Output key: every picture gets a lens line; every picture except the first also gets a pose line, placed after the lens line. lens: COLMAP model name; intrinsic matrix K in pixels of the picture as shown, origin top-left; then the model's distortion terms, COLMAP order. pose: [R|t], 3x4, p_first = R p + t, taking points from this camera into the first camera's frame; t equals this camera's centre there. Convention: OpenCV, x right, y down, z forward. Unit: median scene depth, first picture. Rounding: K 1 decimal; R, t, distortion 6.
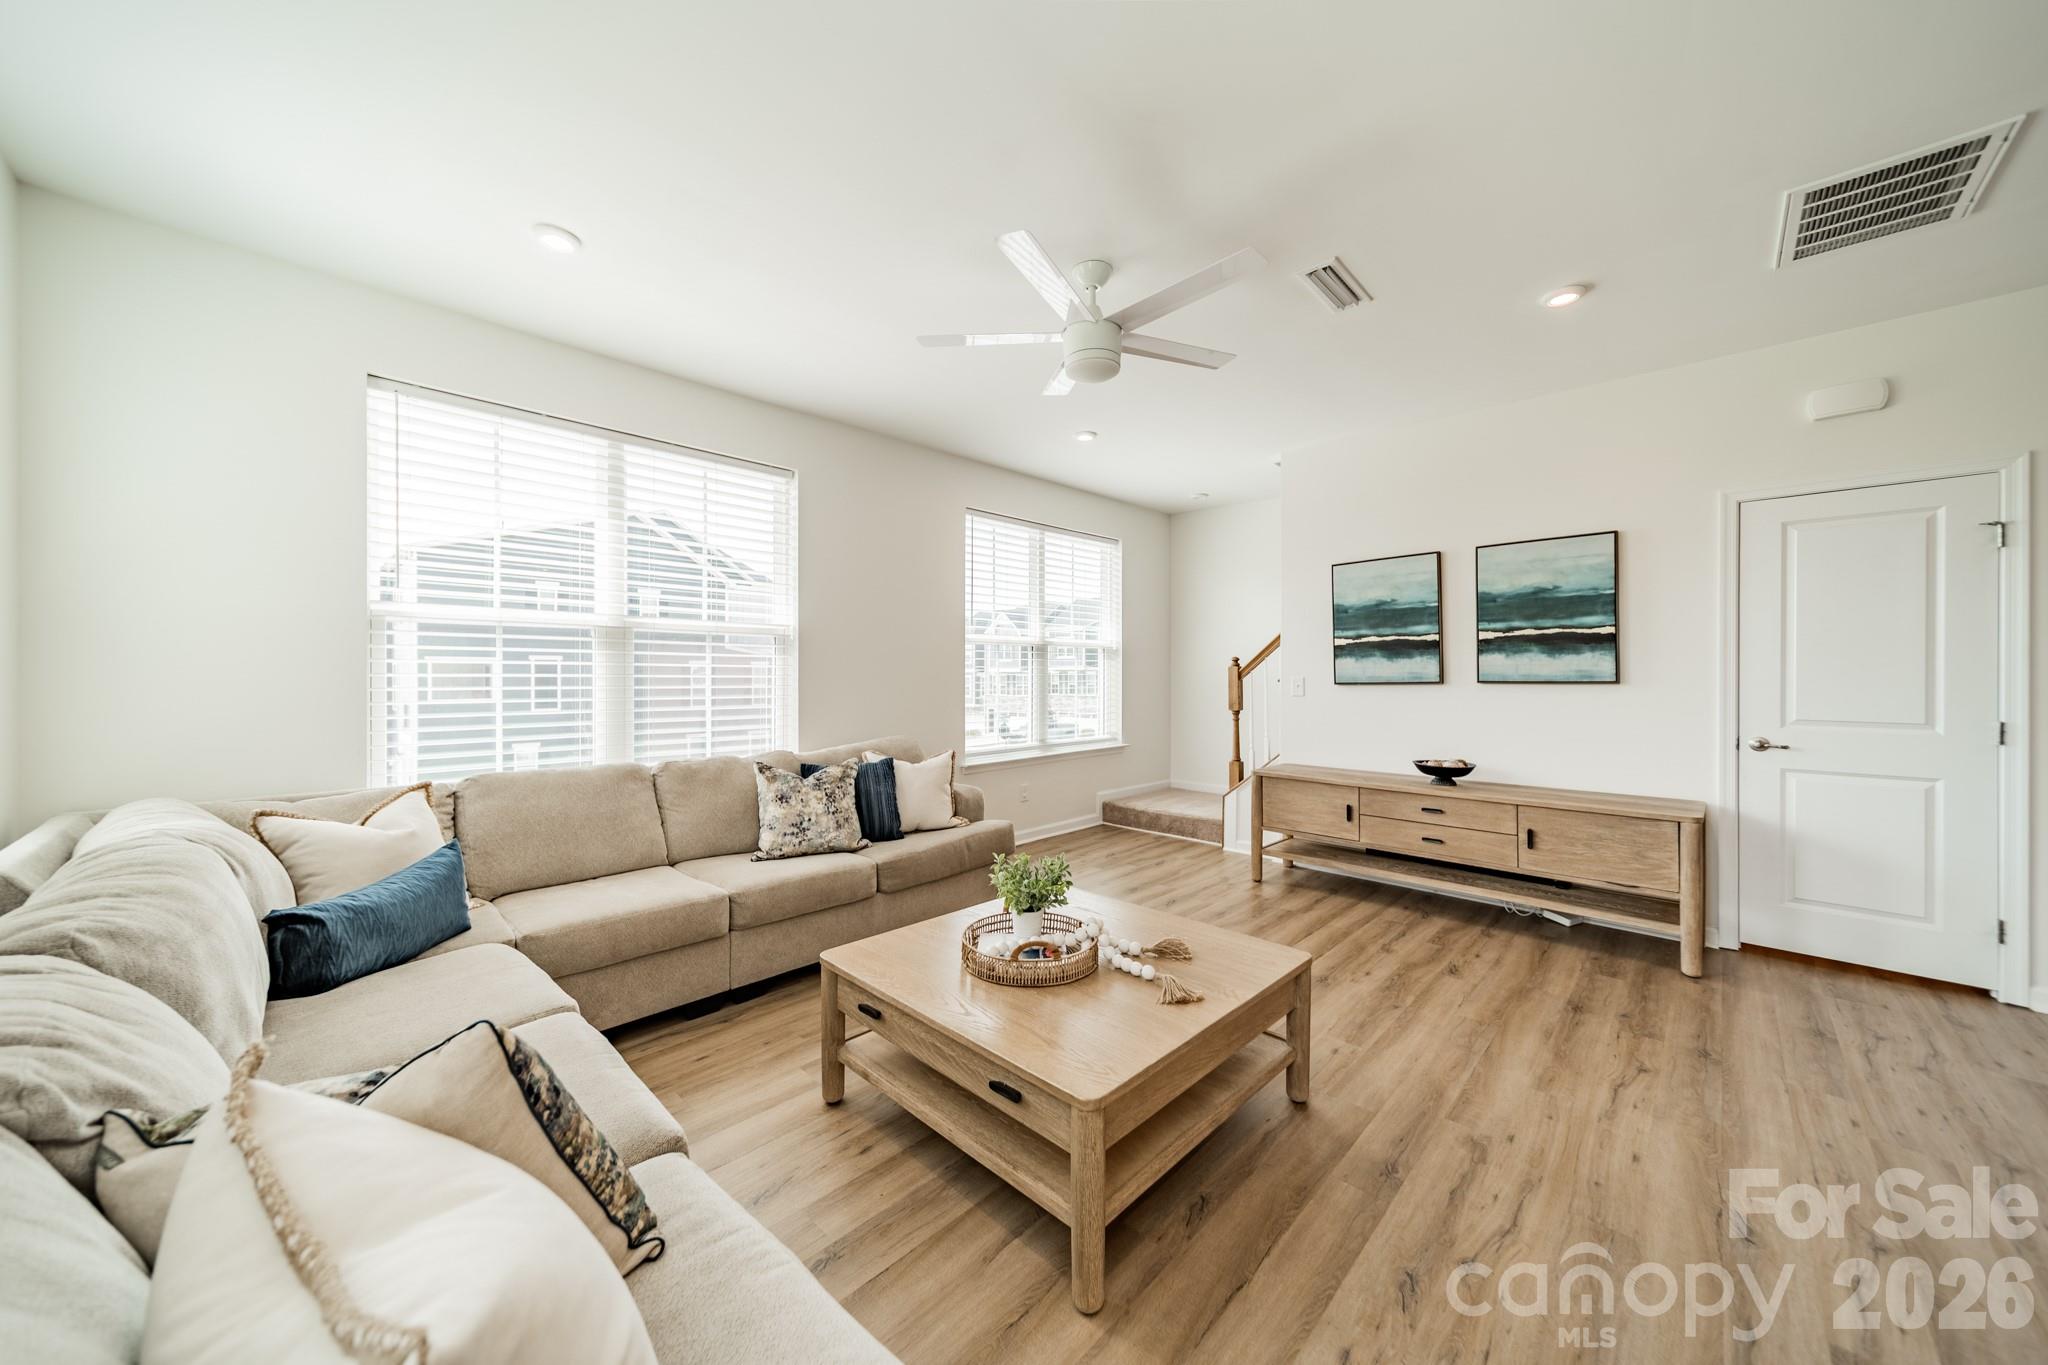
lens RADIAL K [[722.1, 0, 1025.1], [0, 722.1, 673.6], [0, 0, 1]] dist [0.006560, 0.000282]
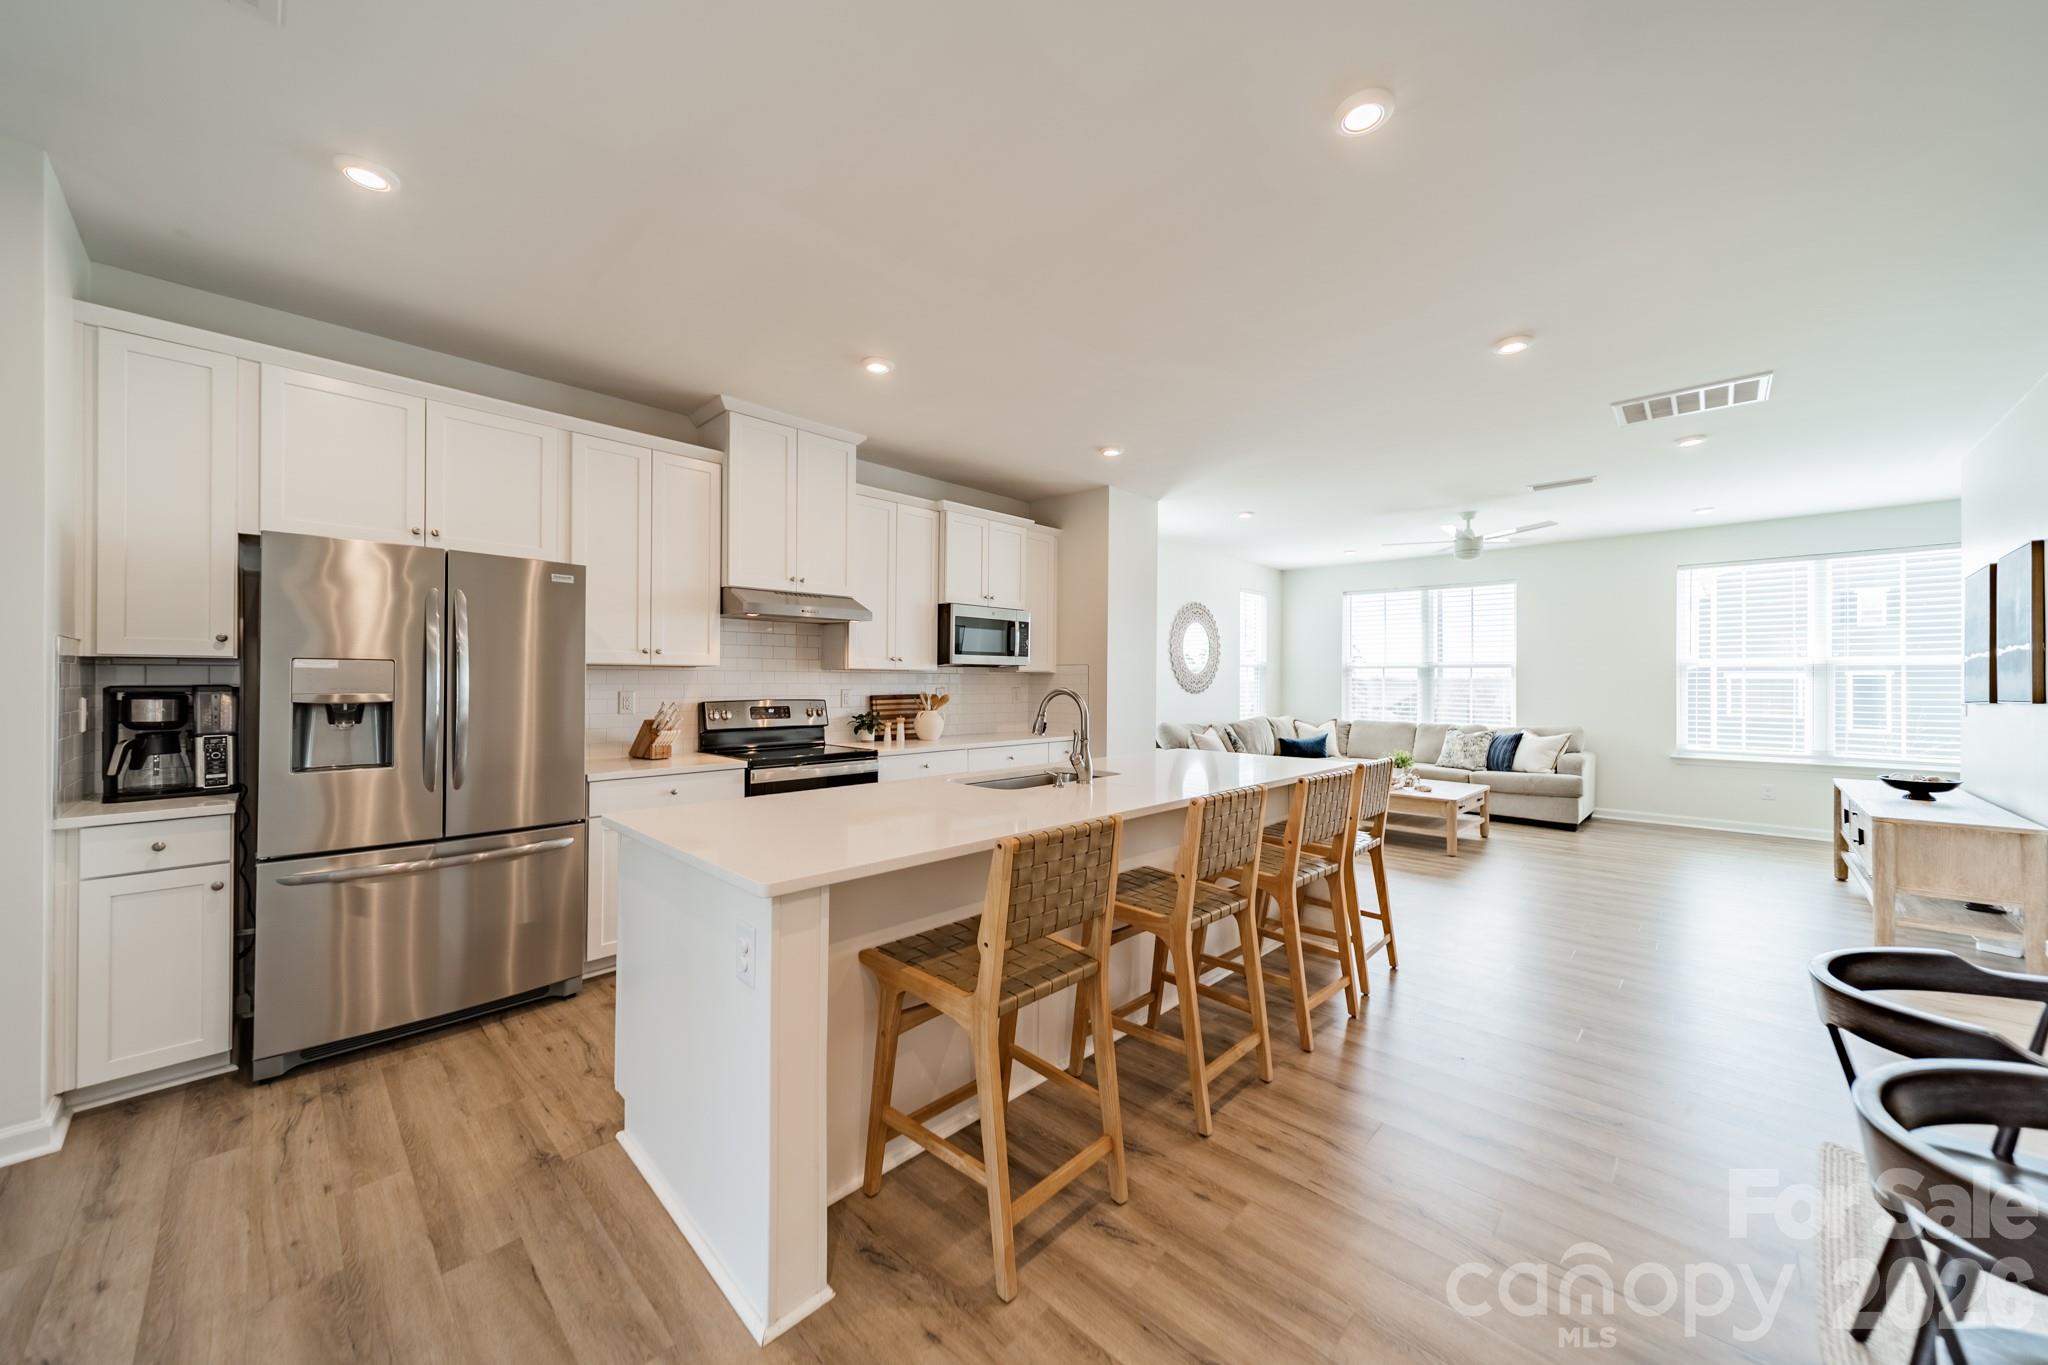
lens RADIAL K [[722.1, 0, 1030.4], [0, 722.1, 673.7], [0, 0, 1]] dist [0.006560, 0.000282]
pose [[0.002617, -0.011931, -0.999925, 1.638554], [-0.007115, 0.999903, -0.011949, -0.004589], [0.999971, 0.007146, 0.002532, -0.273769]]
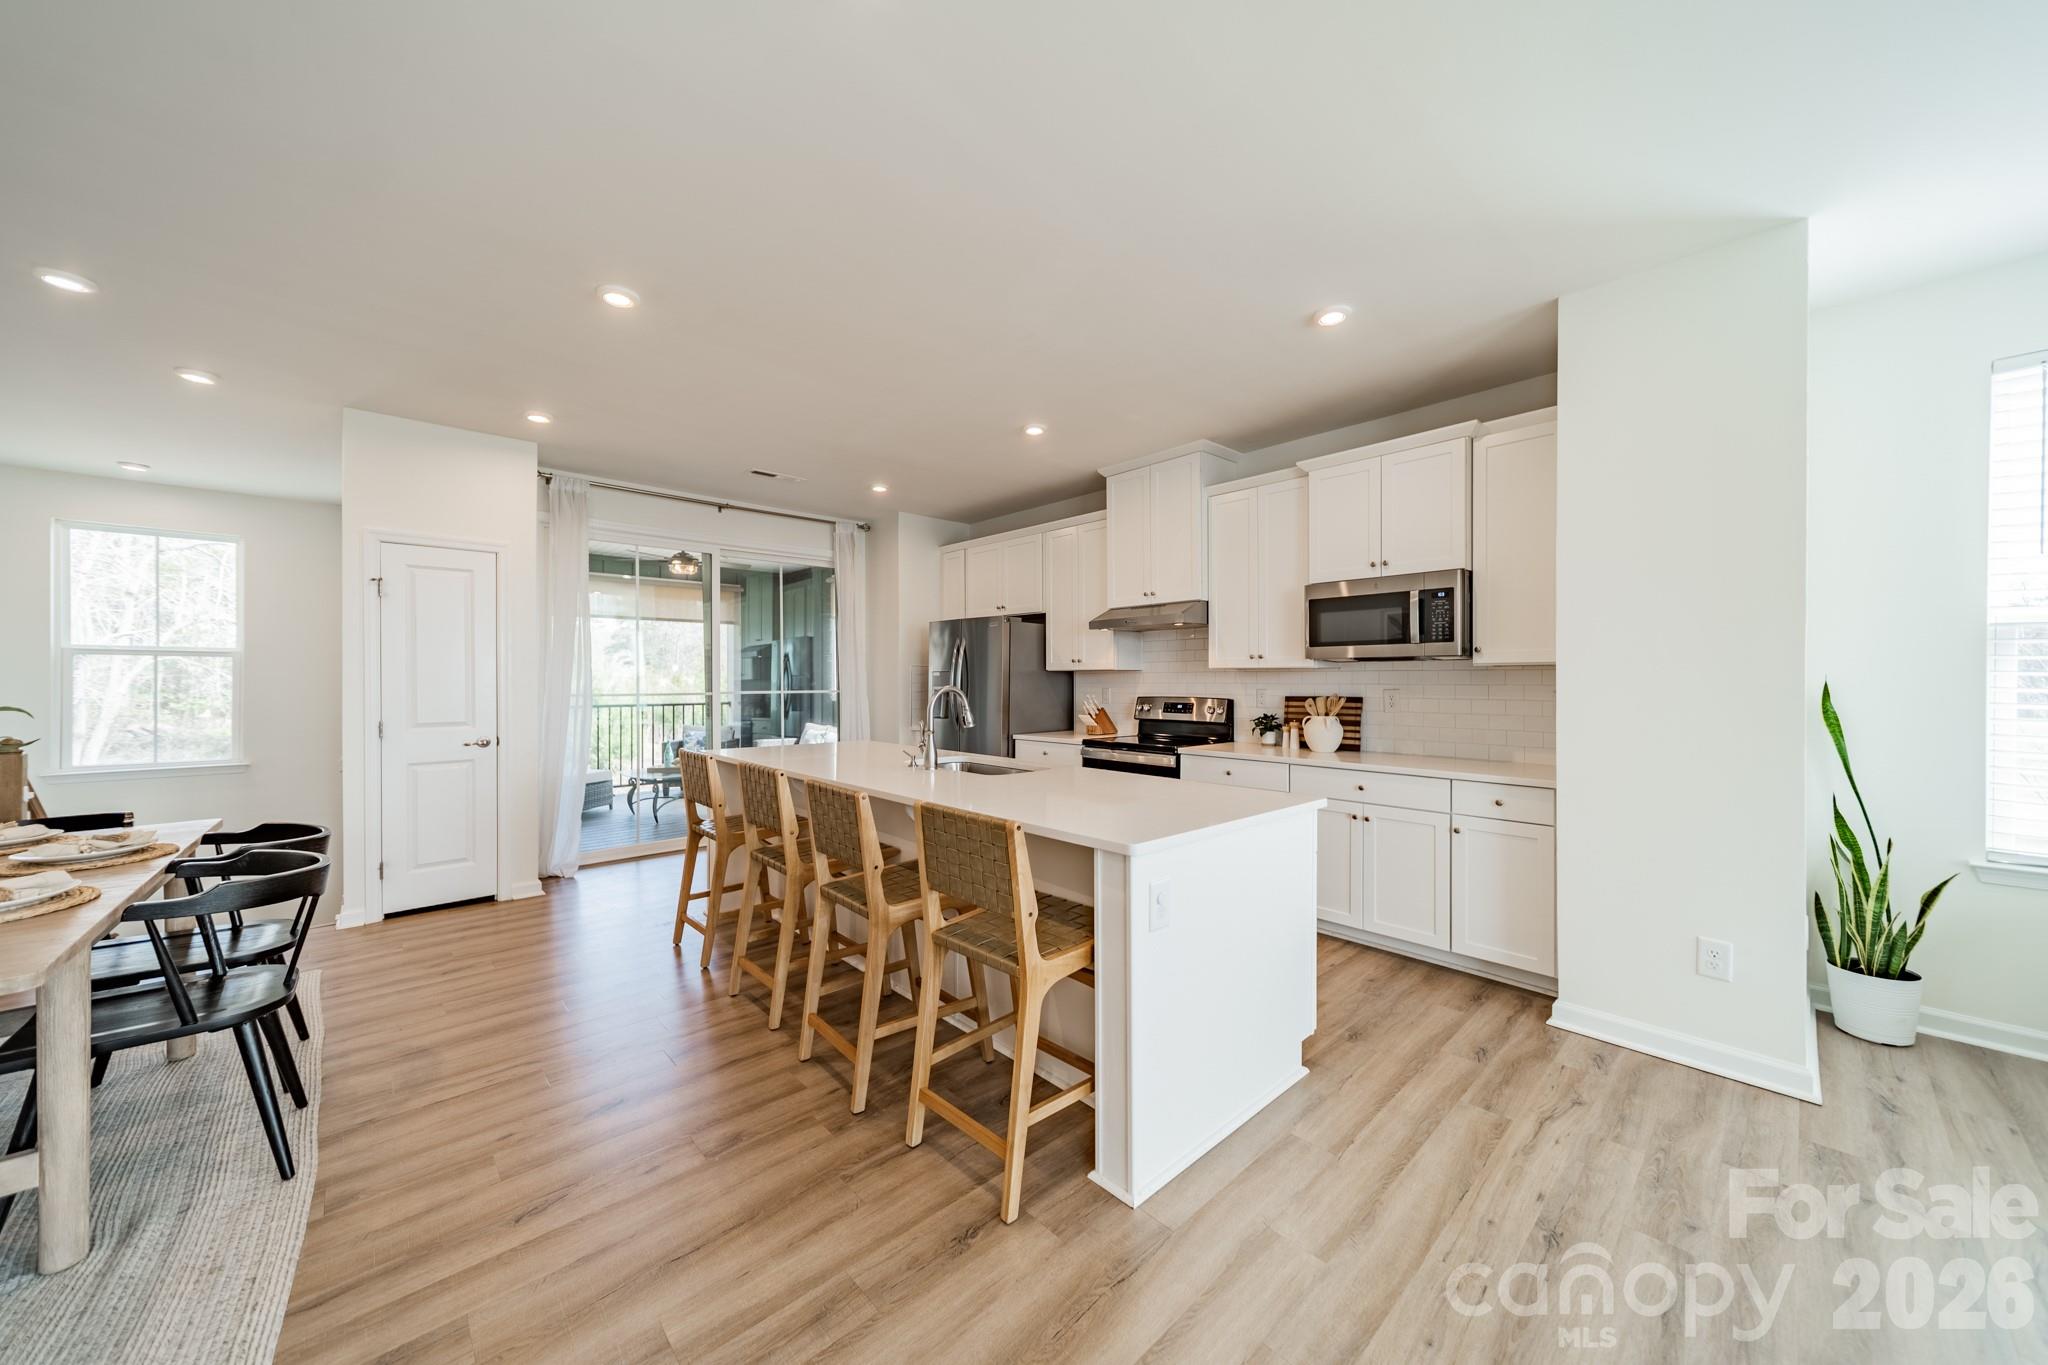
lens RADIAL K [[722.1, 0, 1024.1], [0, 722.1, 673.5], [0, 0, 1]] dist [0.006560, 0.000282]
pose [[-0.998506, -0.003130, 0.054547, 0.741602], [-0.003498, 0.999972, -0.006649, -0.006656], [-0.054524, -0.006830, -0.998489, 0.617196]]
